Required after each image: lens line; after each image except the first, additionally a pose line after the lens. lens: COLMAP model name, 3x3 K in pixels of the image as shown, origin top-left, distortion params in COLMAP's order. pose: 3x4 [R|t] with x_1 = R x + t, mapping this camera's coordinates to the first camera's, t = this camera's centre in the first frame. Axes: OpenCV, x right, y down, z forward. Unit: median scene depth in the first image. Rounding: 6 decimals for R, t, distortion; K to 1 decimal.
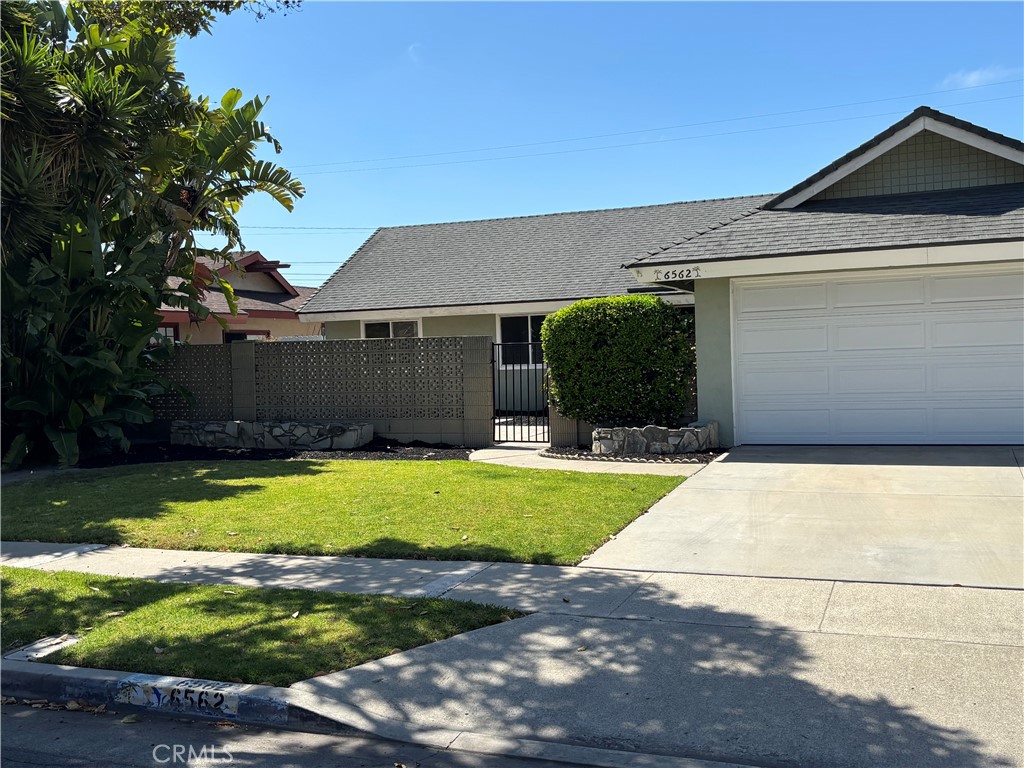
lens RADIAL K [[1100.6, 0, 512.0], [0, 1100.6, 384.0], [0, 0, 1]] dist [0.012123, 0.002365]
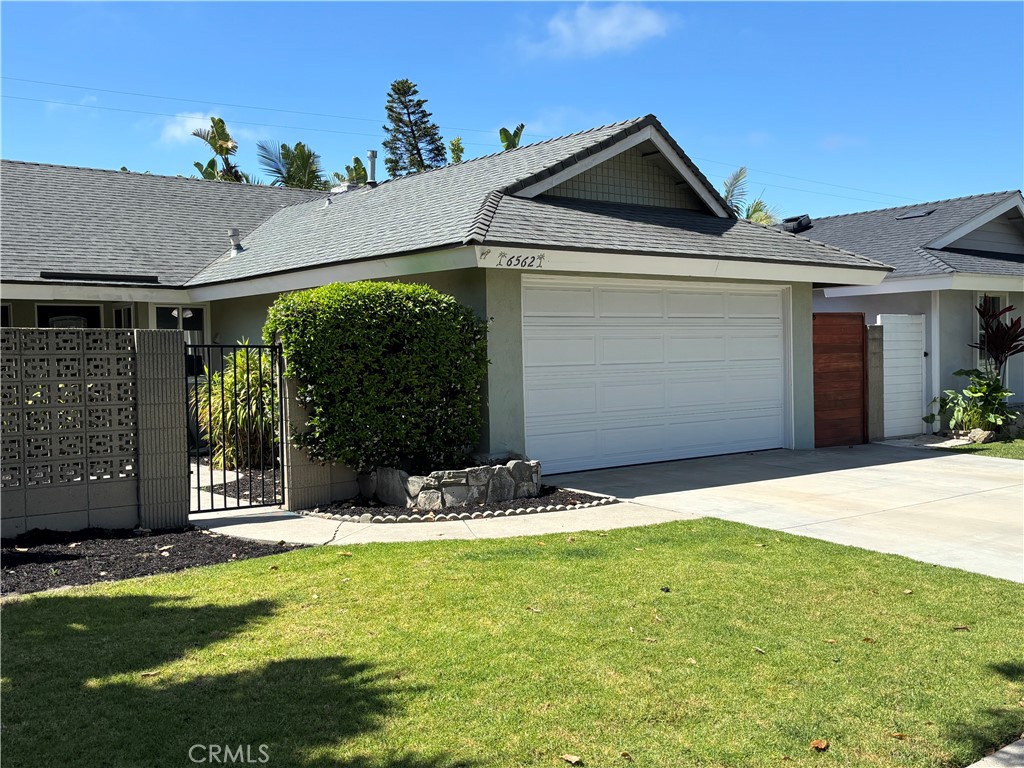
lens RADIAL K [[1100.6, 0, 512.0], [0, 1100.6, 384.0], [0, 0, 1]] dist [0.012123, 0.002365]
pose [[0.447615, 0.001048, 0.894226, -0.522776], [0.036714, 0.999135, -0.019549, 0.000373], [-0.893472, 0.041581, 0.447189, 0.648023]]
